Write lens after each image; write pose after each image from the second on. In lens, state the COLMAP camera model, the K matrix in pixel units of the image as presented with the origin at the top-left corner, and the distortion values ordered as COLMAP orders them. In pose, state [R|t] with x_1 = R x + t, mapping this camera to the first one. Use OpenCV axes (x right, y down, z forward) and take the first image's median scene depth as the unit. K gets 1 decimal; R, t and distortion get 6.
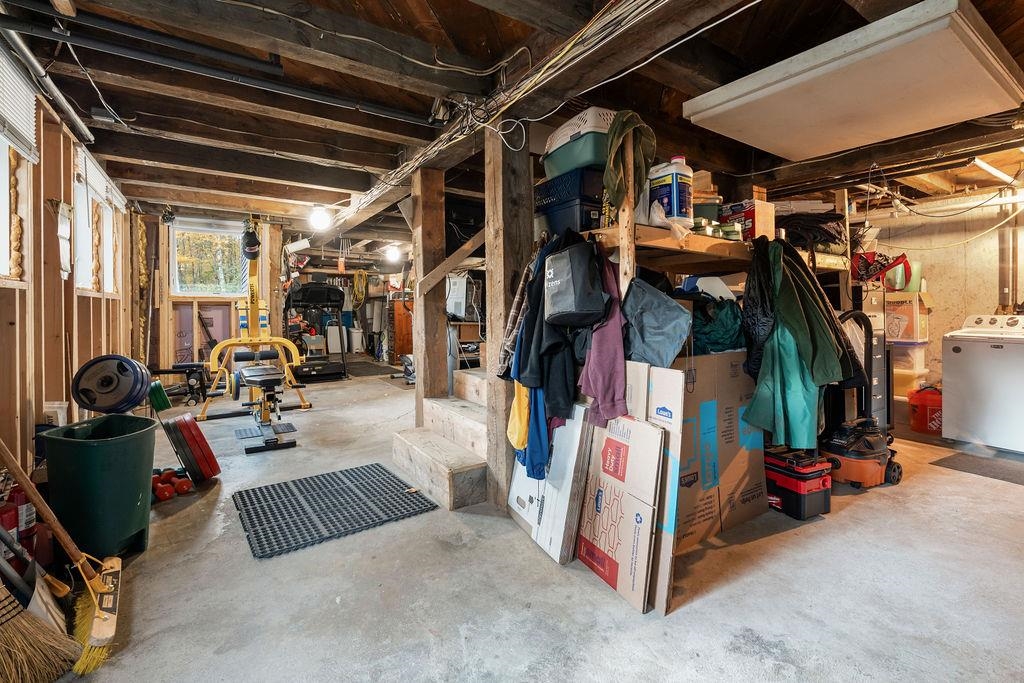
lens RADIAL K [[482.0, 0, 491.7], [0, 482.0, 304.6], [0, 0, 1]] dist [-0.009604, 0.002078]
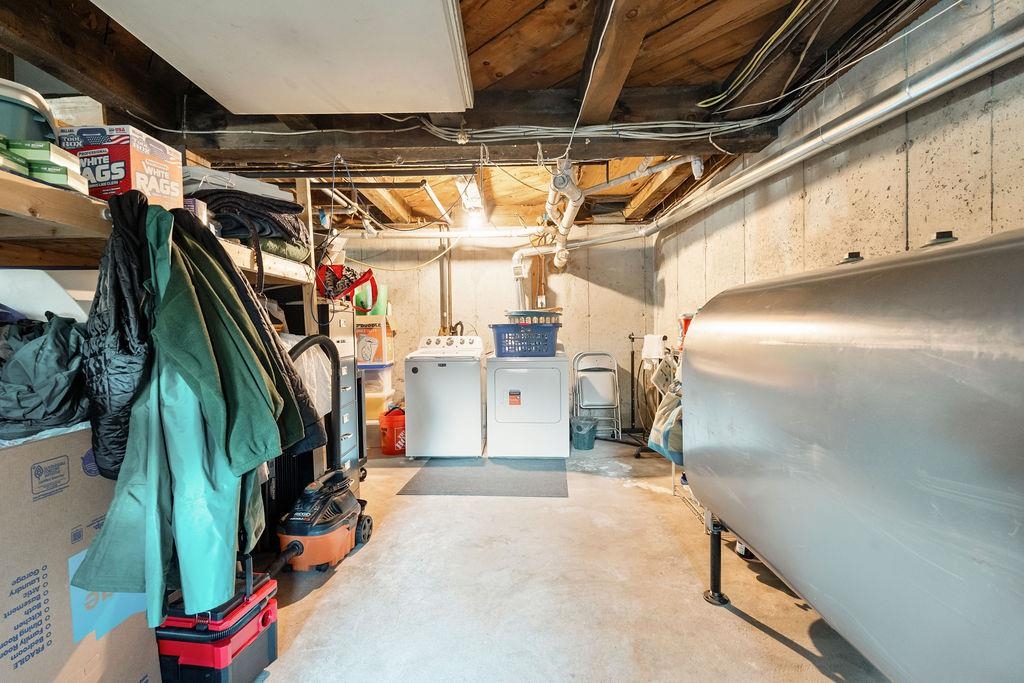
lens RADIAL K [[454.3, 0, 510.5], [0, 454.3, 336.4], [0, 0, 1]] dist [-0.002300, 0.000361]
pose [[0.549292, -0.024282, 0.835278, 0.307521], [0.011982, 0.999704, 0.021182, 0.002454], [-0.835545, -0.001627, 0.549420, 0.331868]]
